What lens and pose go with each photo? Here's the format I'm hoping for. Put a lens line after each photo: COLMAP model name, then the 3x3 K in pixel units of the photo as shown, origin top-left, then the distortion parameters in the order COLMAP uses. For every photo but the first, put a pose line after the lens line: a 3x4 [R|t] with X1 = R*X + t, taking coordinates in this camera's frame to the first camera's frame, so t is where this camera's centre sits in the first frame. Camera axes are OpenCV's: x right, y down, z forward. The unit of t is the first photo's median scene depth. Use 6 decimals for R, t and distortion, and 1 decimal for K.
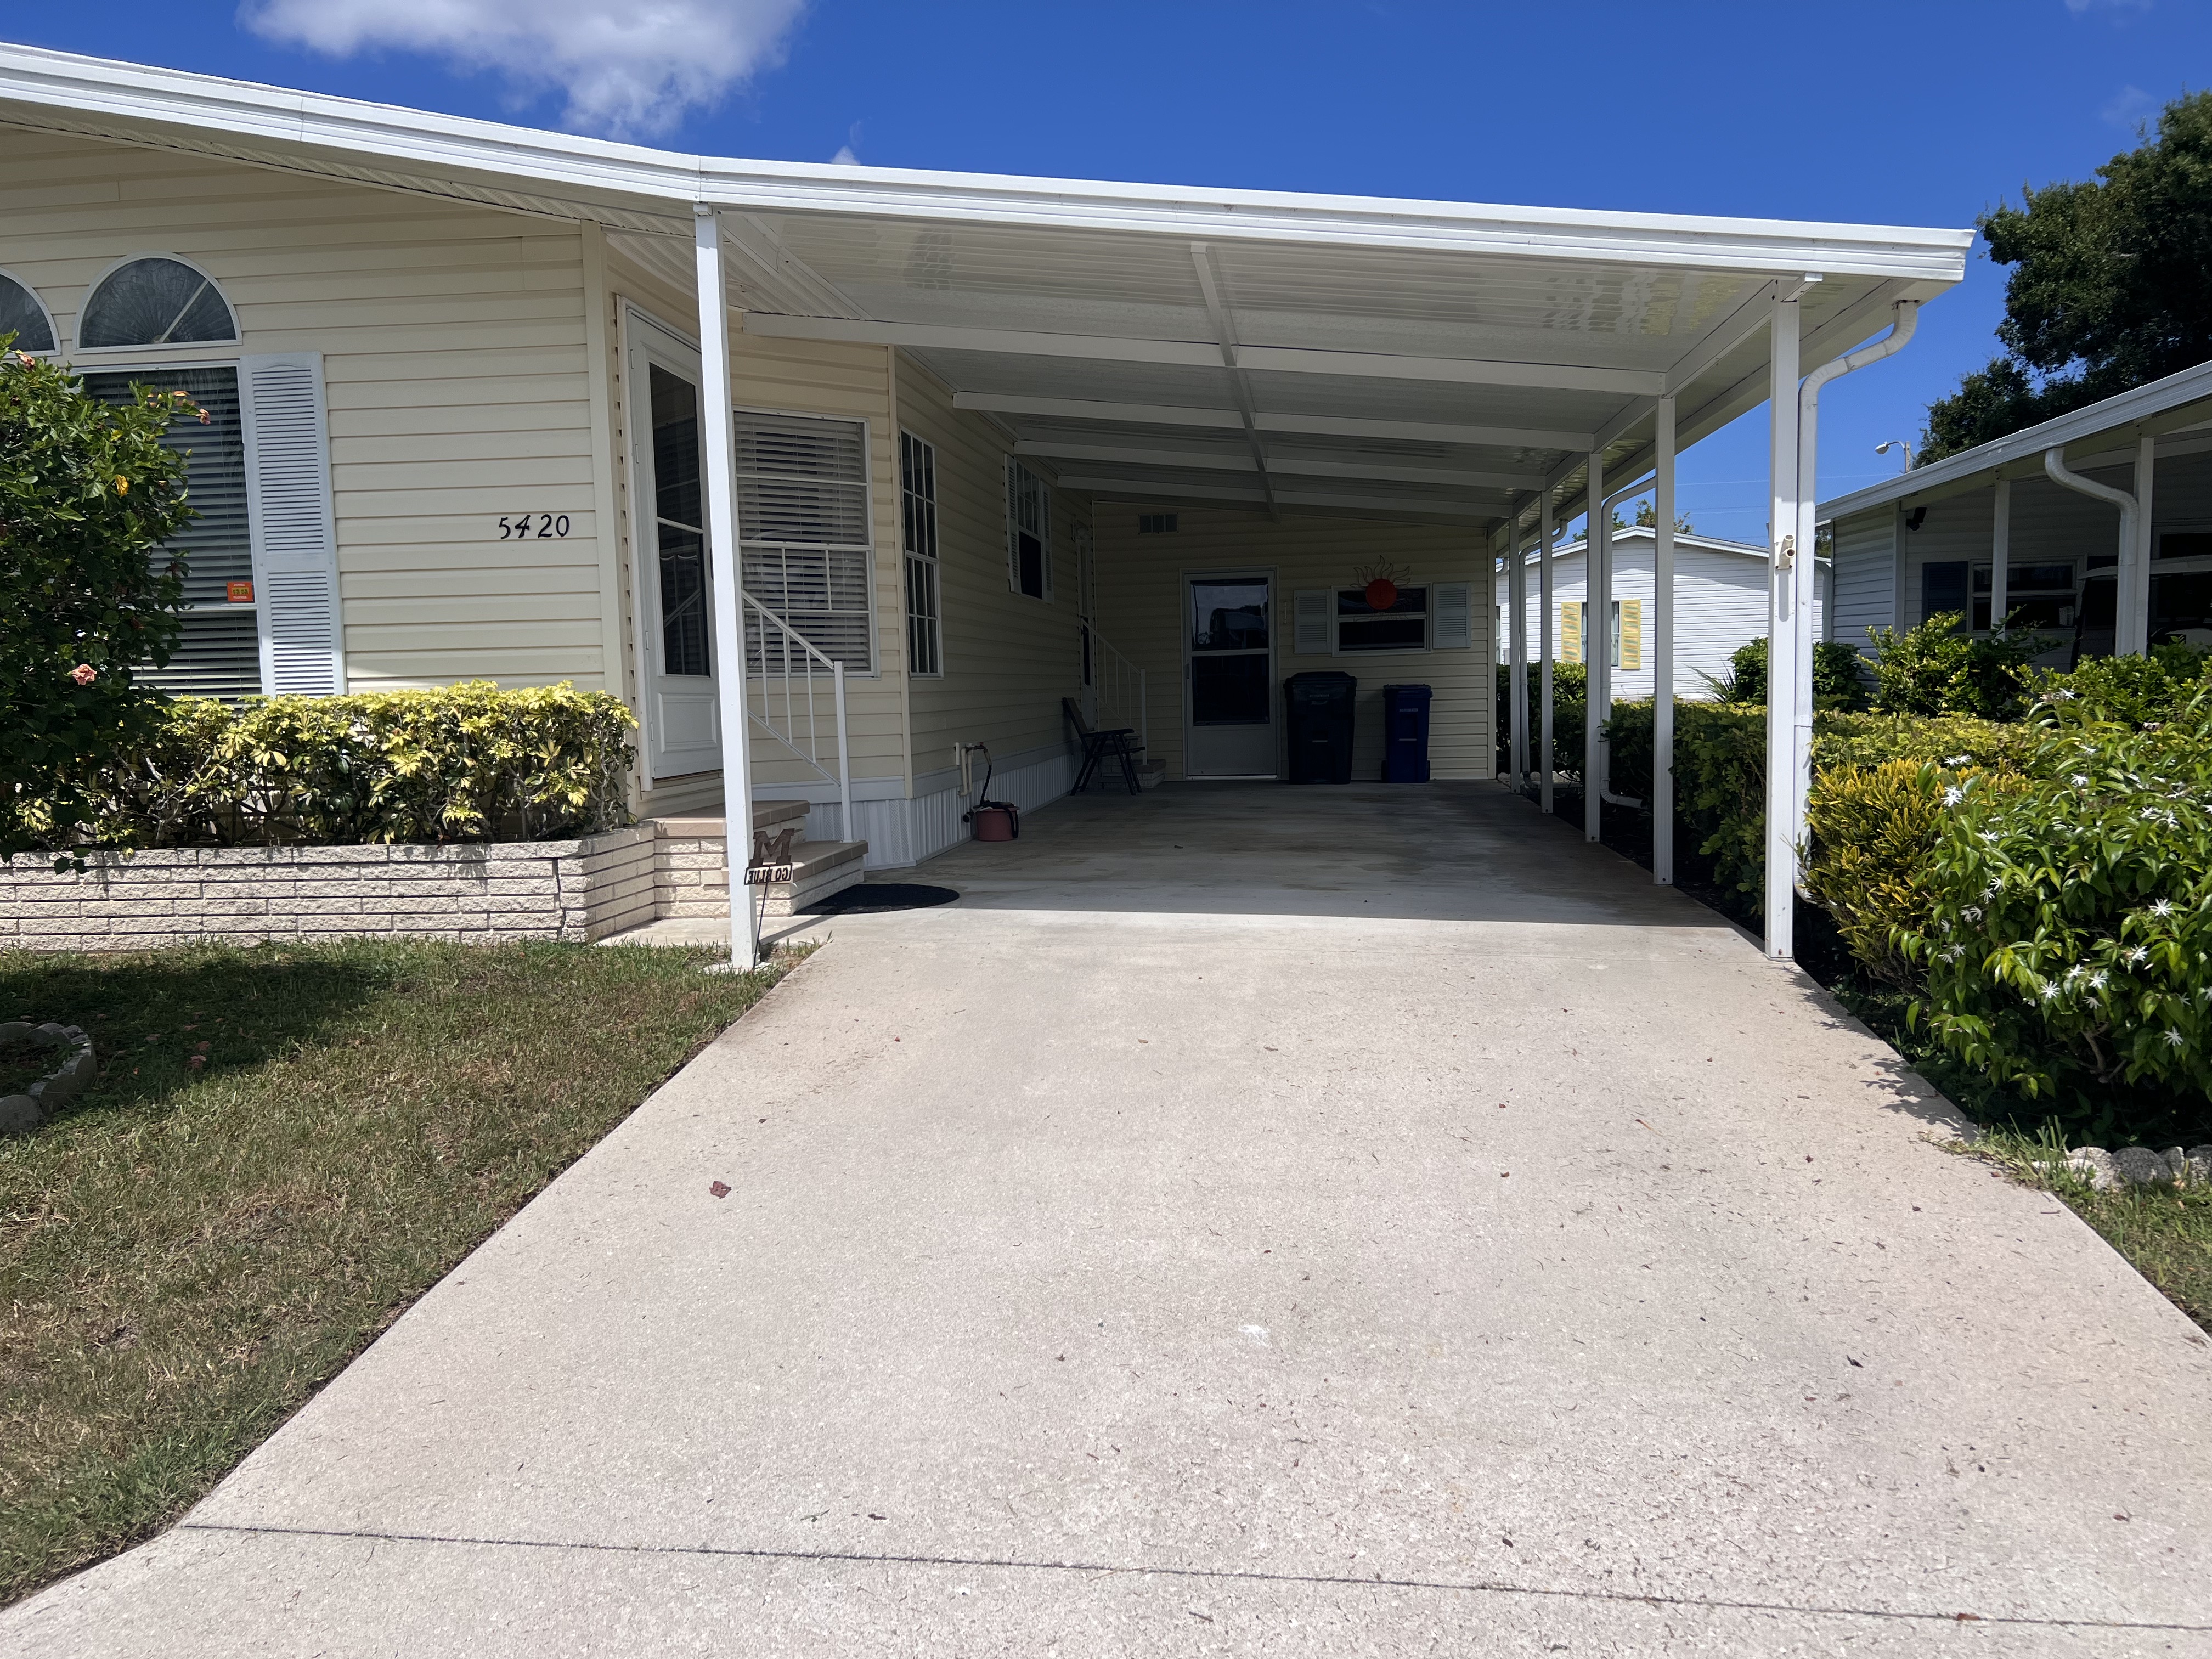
lens RADIAL K [[1653.6, 0, 1112.0], [0, 1653.6, 832.2], [0, 0, 1]] dist [0.055949, -0.062831]
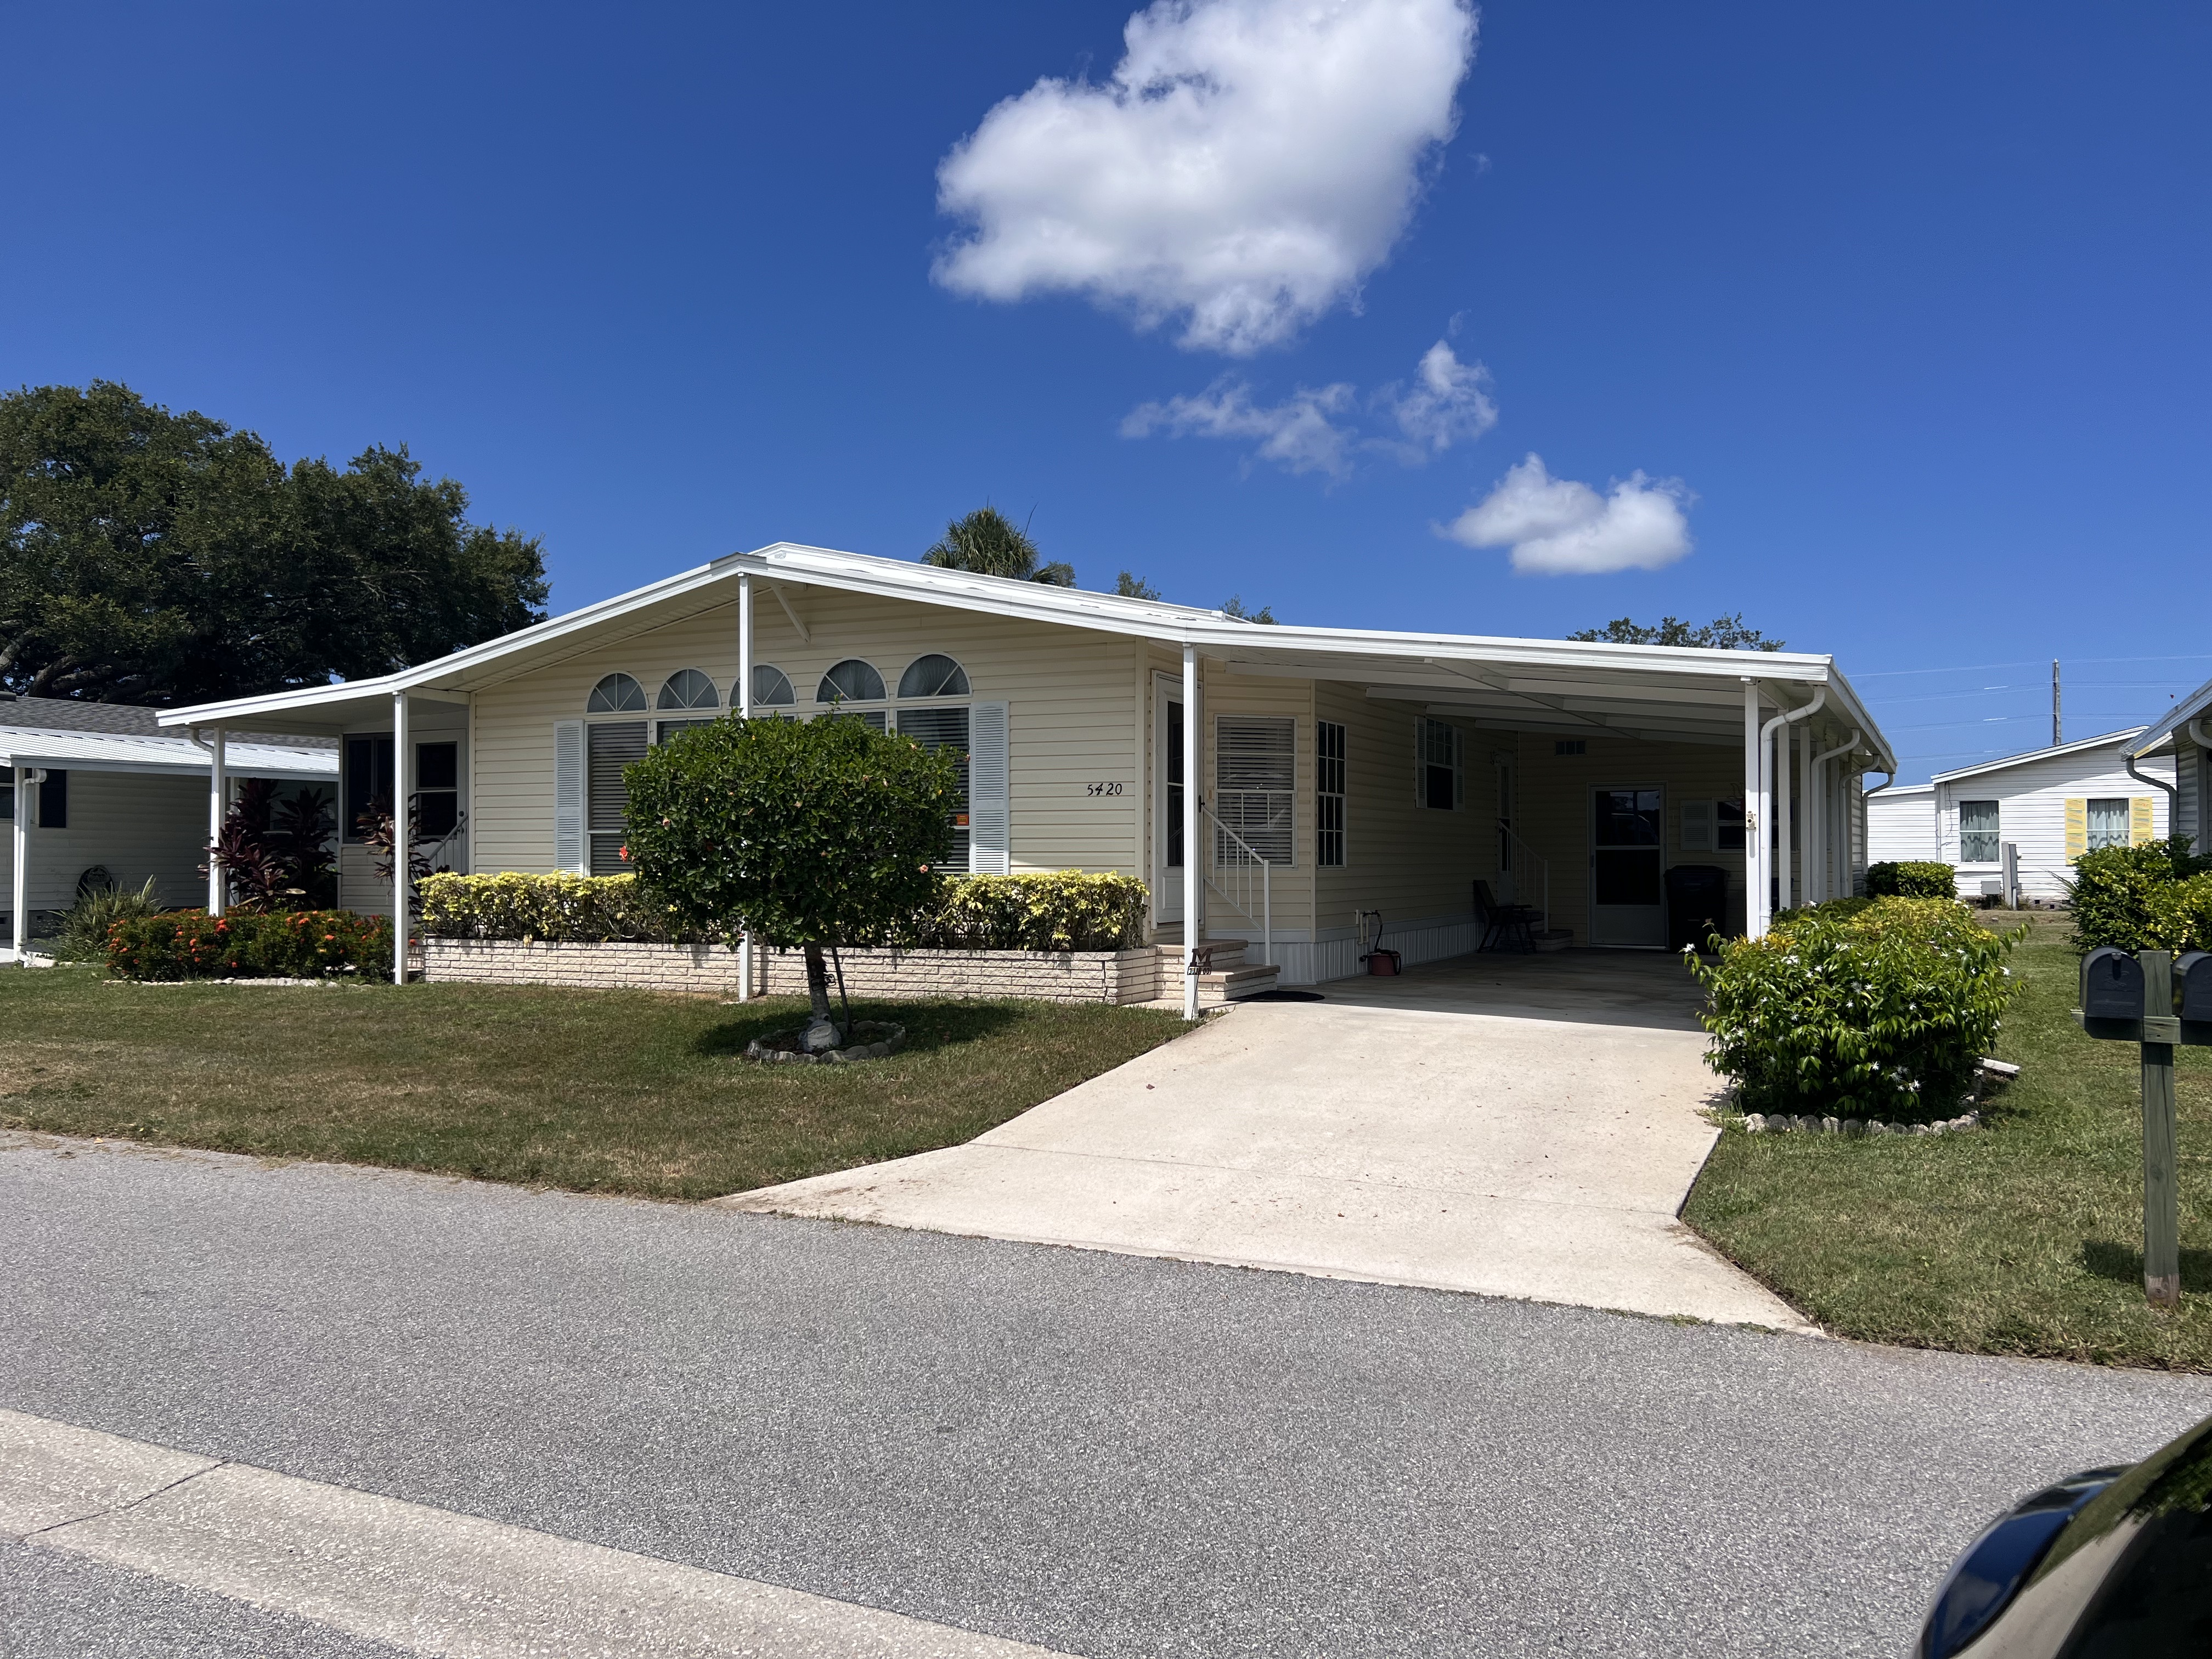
lens RADIAL K [[1633.3, 0, 1162.5], [0, 1633.3, 847.0], [0, 0, 1]] dist [0.070059, -0.116657]
pose [[0.951238, 0.022383, -0.307646, 0.234037], [-0.050619, 0.995170, -0.084107, 0.029650], [0.304277, 0.095578, 0.947776, -0.596283]]
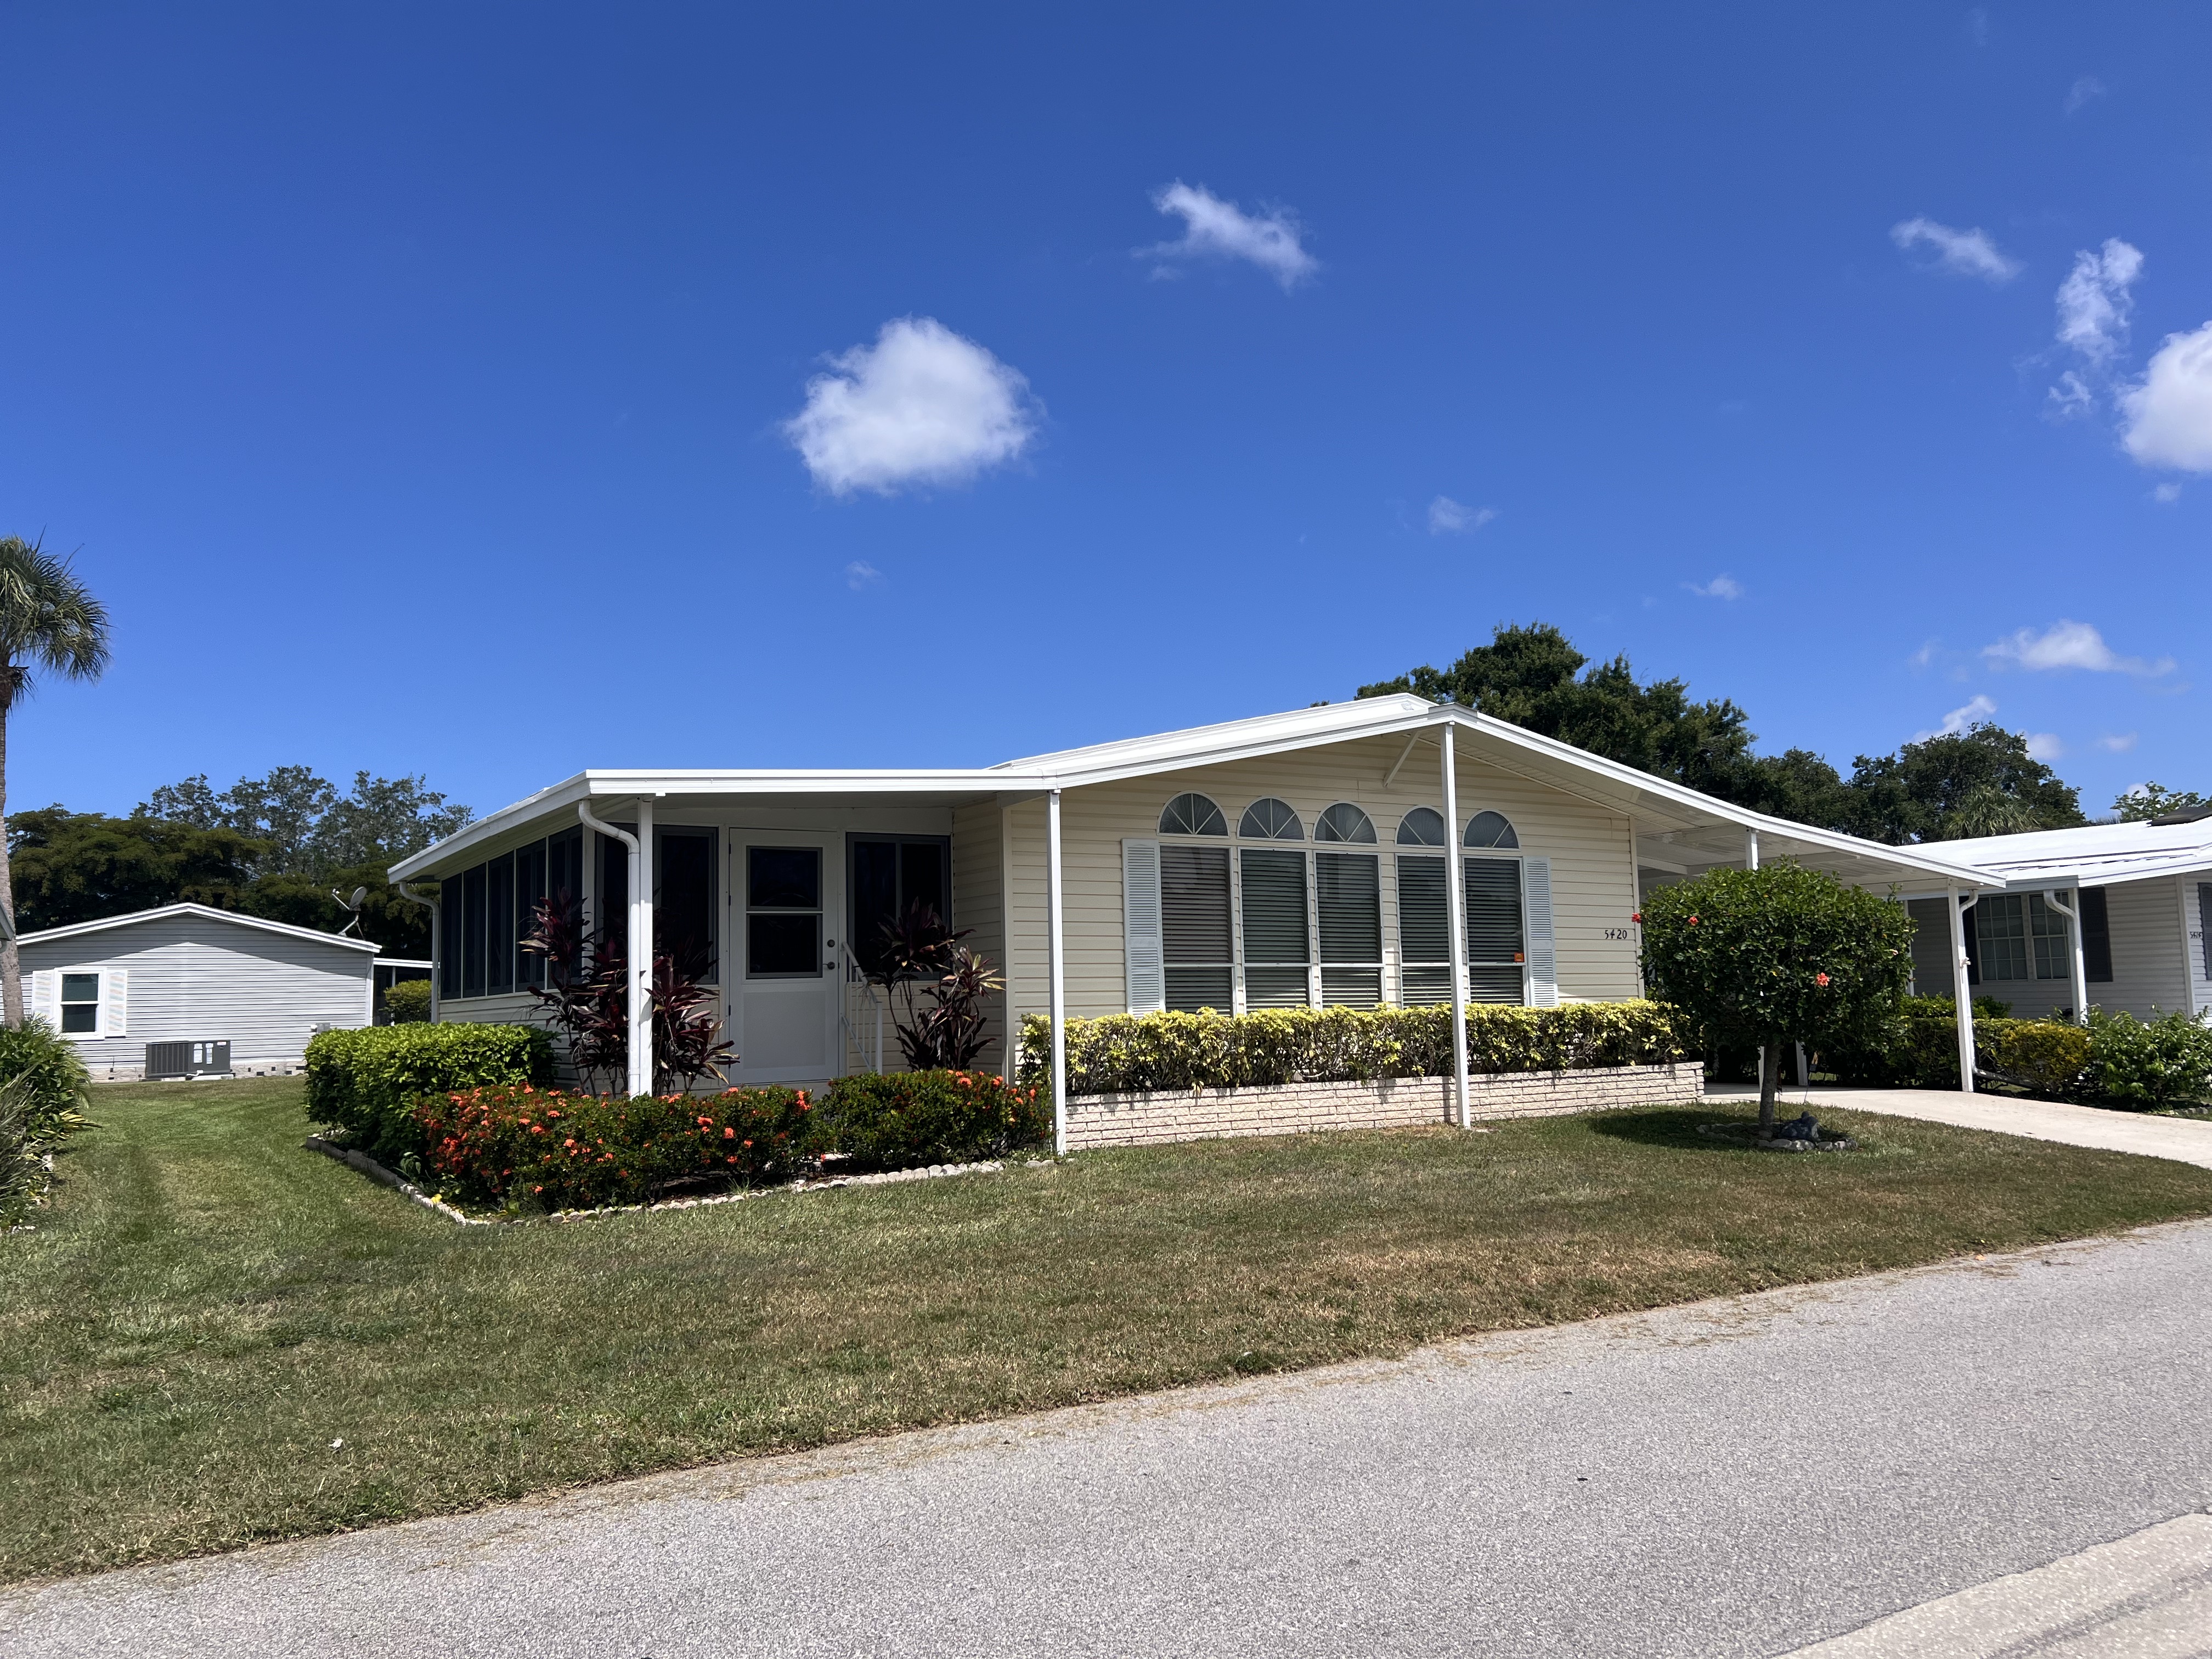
lens RADIAL K [[1647.6, 0, 1097.9], [0, 1647.6, 843.1], [0, 0, 1]] dist [0.127815, -0.261184]
pose [[0.781572, 0.071527, 0.619701, -1.910216], [0.055770, 0.981415, -0.183615, 0.067030], [-0.621317, 0.178069, 0.763057, -0.301685]]
